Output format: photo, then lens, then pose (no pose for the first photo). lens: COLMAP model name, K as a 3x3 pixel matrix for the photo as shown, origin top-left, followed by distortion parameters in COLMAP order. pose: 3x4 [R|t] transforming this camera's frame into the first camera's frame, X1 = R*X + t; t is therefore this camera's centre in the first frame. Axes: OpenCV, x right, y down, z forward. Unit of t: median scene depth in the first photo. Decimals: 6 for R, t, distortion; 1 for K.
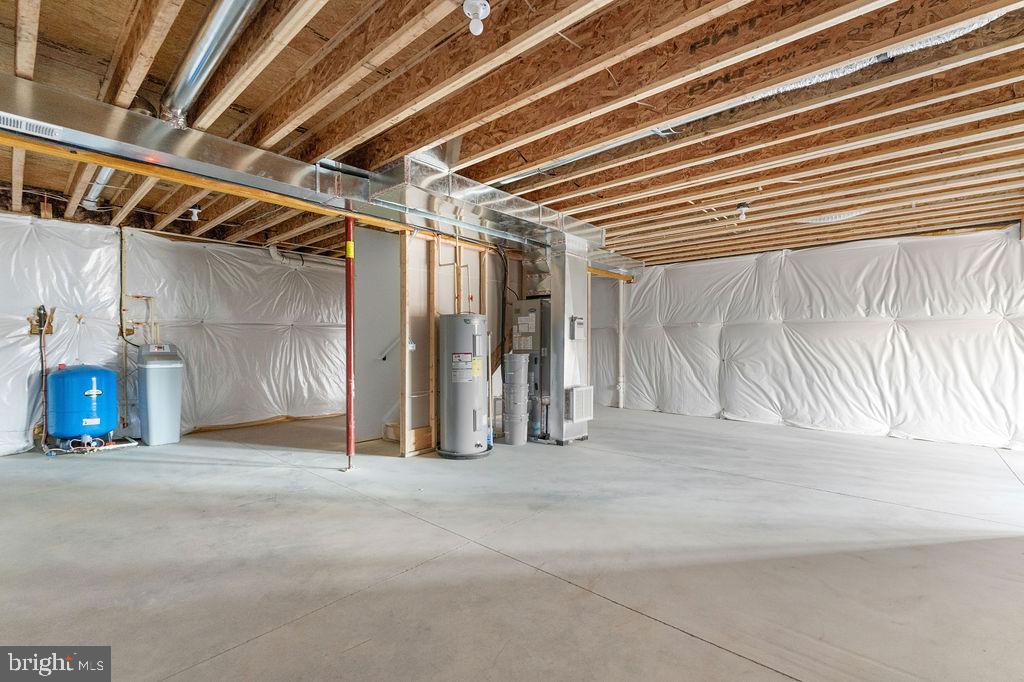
lens RADIAL K [[448.0, 0, 512.0], [0, 448.0, 341.0], [0, 0, 1]] dist [-0.000253, 0.000024]
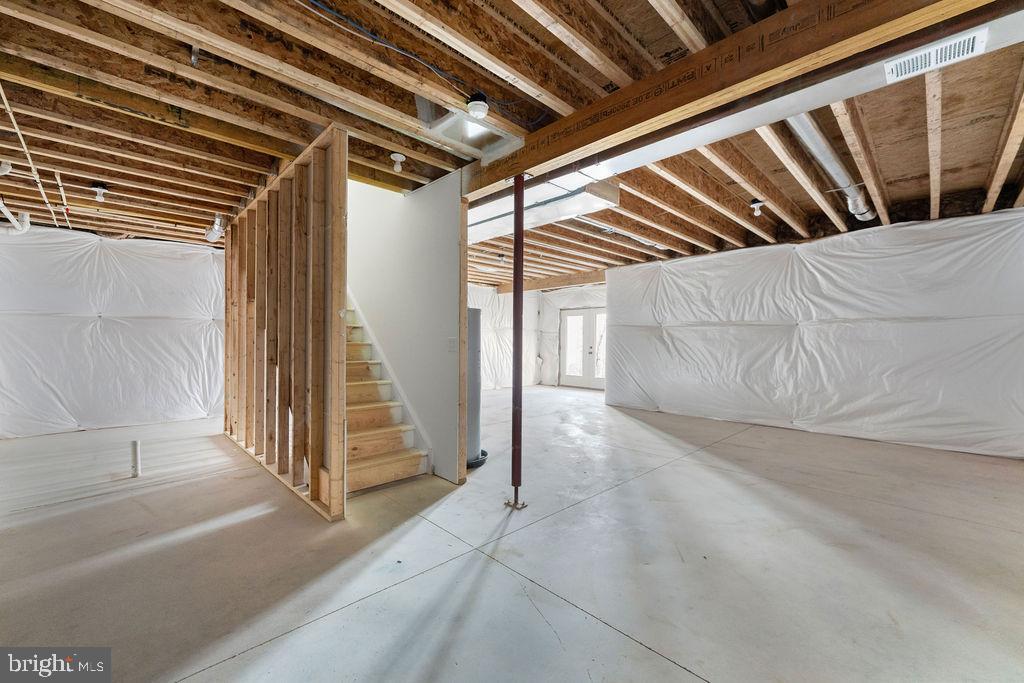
lens RADIAL K [[409.7, 0, 512.0], [0, 409.7, 341.5], [0, 0, 1]] dist [0.001660, 0.000108]
pose [[0.070705, -0.002056, 0.997495, -1.359948], [-0.009491, 0.999951, 0.002734, 0.000851], [-0.997452, -0.009661, 0.070682, 1.229233]]
